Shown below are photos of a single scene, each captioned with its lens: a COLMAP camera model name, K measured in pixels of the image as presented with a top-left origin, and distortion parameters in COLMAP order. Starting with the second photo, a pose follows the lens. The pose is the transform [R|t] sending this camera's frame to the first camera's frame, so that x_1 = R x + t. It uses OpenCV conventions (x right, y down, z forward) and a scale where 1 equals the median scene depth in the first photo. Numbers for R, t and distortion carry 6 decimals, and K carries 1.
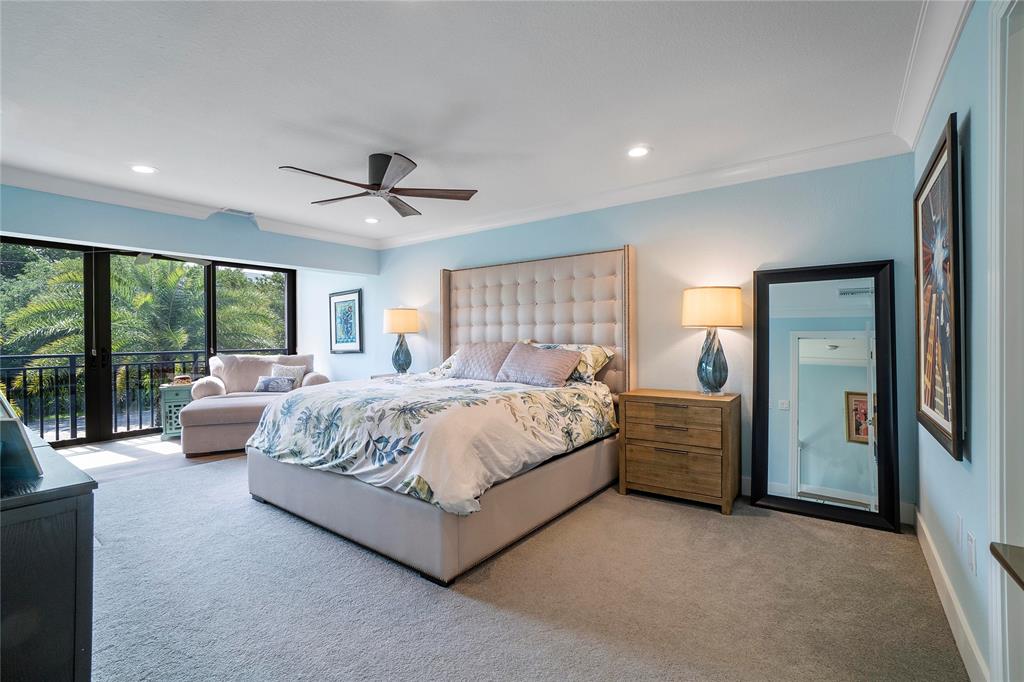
lens RADIAL K [[451.4, 0, 509.2], [0, 451.4, 337.8], [0, 0, 1]] dist [-0.037314, 0.016285]
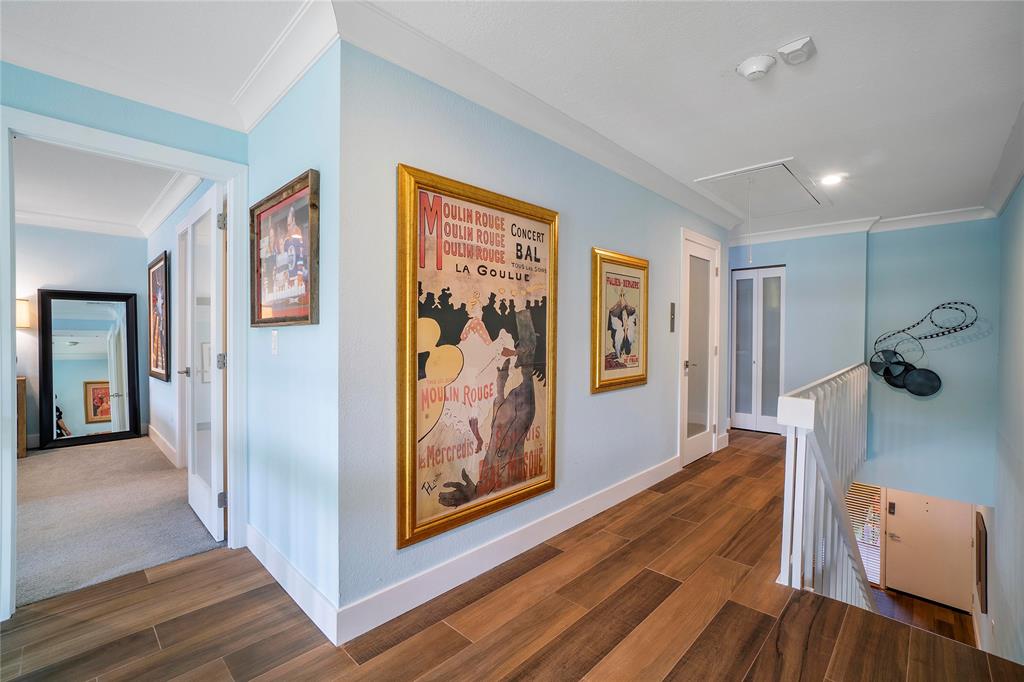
lens RADIAL K [[451.4, 0, 509.2], [0, 451.4, 337.8], [0, 0, 1]] dist [-0.037314, 0.016285]
pose [[0.121844, -0.000763, 0.992549, -0.907357], [0.000223, 1.000000, 0.000741, 0.007235], [-0.992549, 0.000131, 0.121844, -0.897499]]
